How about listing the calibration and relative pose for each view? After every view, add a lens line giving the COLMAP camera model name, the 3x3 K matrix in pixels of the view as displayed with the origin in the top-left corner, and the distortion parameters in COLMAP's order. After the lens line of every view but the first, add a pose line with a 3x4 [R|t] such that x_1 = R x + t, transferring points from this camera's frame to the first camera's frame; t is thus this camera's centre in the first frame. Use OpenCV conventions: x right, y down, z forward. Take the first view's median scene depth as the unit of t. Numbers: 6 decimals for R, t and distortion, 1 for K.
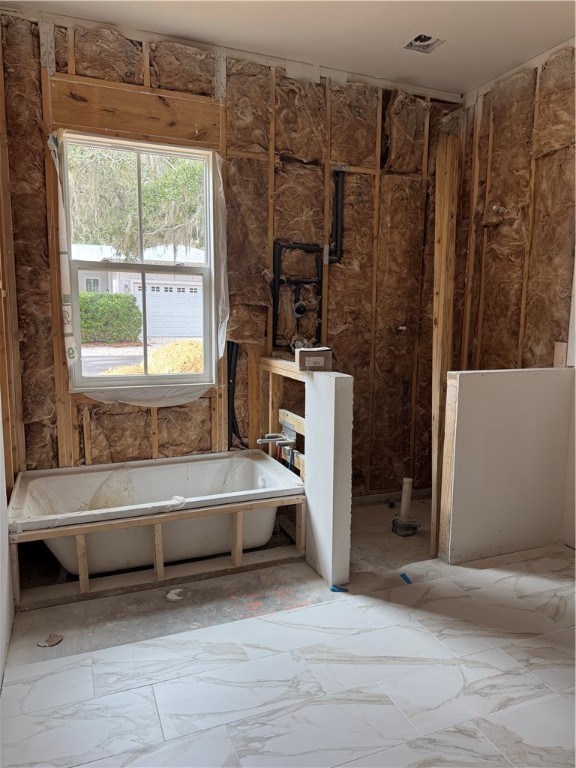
lens RADIAL K [[548.5, 0, 292.8], [0, 548.5, 386.6], [0, 0, 1]] dist [0.039371, -0.048176]
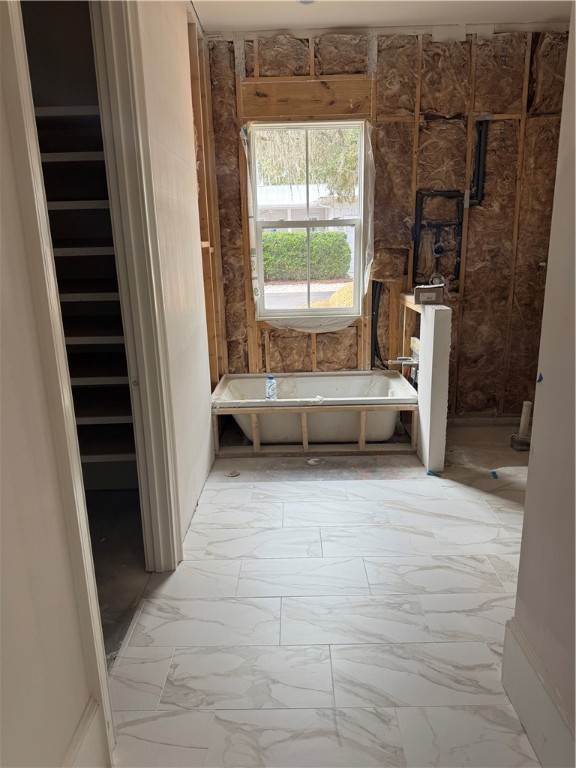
lens RADIAL K [[548.5, 0, 287.7], [0, 548.5, 394.3], [0, 0, 1]] dist [0.039371, -0.048176]
pose [[0.921074, 0.066541, -0.383660, 0.208513], [-0.015966, 0.990916, 0.133532, 0.009915], [0.389060, -0.116868, 0.913769, -0.248899]]
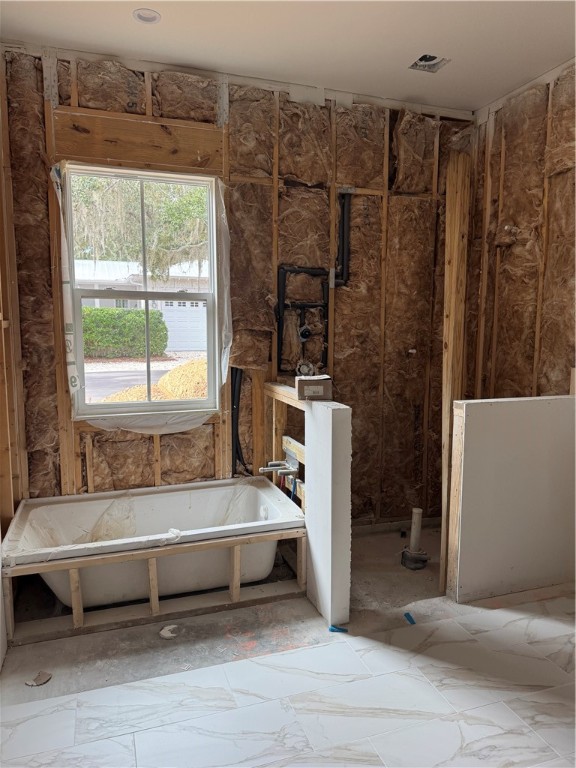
lens RADIAL K [[548.5, 0, 286.8], [0, 548.5, 387.3], [0, 0, 1]] dist [0.039371, -0.048176]
pose [[0.998182, -0.001310, -0.060259, 0.043872], [0.000120, 0.999805, -0.019740, -0.028871], [0.060273, 0.019697, 0.997988, 0.022088]]
